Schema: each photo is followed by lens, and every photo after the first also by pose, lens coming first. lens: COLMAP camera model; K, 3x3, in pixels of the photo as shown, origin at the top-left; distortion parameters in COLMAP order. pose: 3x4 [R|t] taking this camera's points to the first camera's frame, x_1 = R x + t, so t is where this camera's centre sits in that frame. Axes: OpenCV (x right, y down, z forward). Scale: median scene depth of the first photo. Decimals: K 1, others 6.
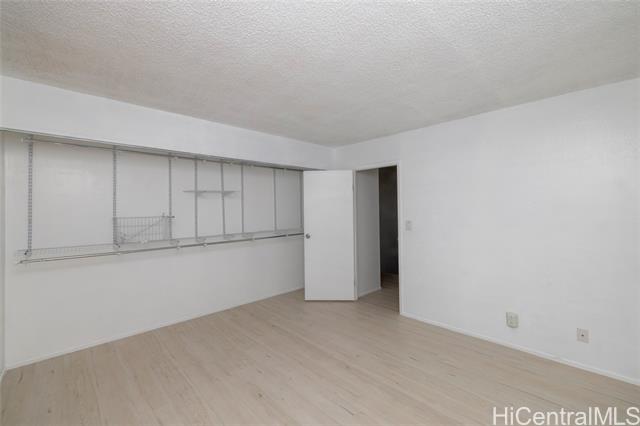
lens RADIAL K [[275.9, 0, 320.0], [0, 275.9, 213.0], [0, 0, 1]] dist [0.001197, 0.000082]
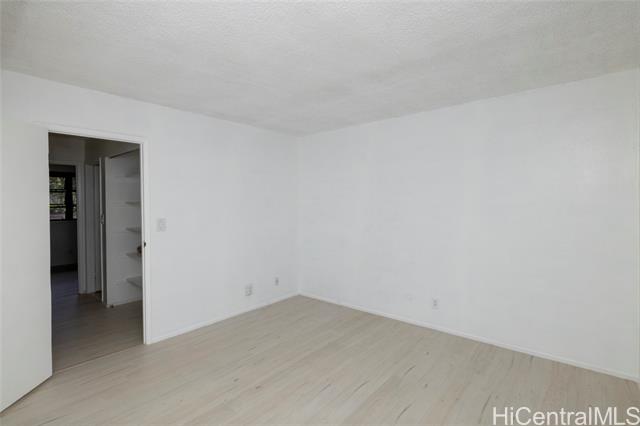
lens RADIAL K [[311.4, 0, 320.0], [0, 311.4, 213.0], [0, 0, 1]] dist [-0.000280, -0.000052]
pose [[-0.117374, -0.019934, 0.992888, -0.617696], [0.017897, 0.999594, 0.022184, -0.000833], [-0.992927, 0.020373, -0.116970, 0.644173]]
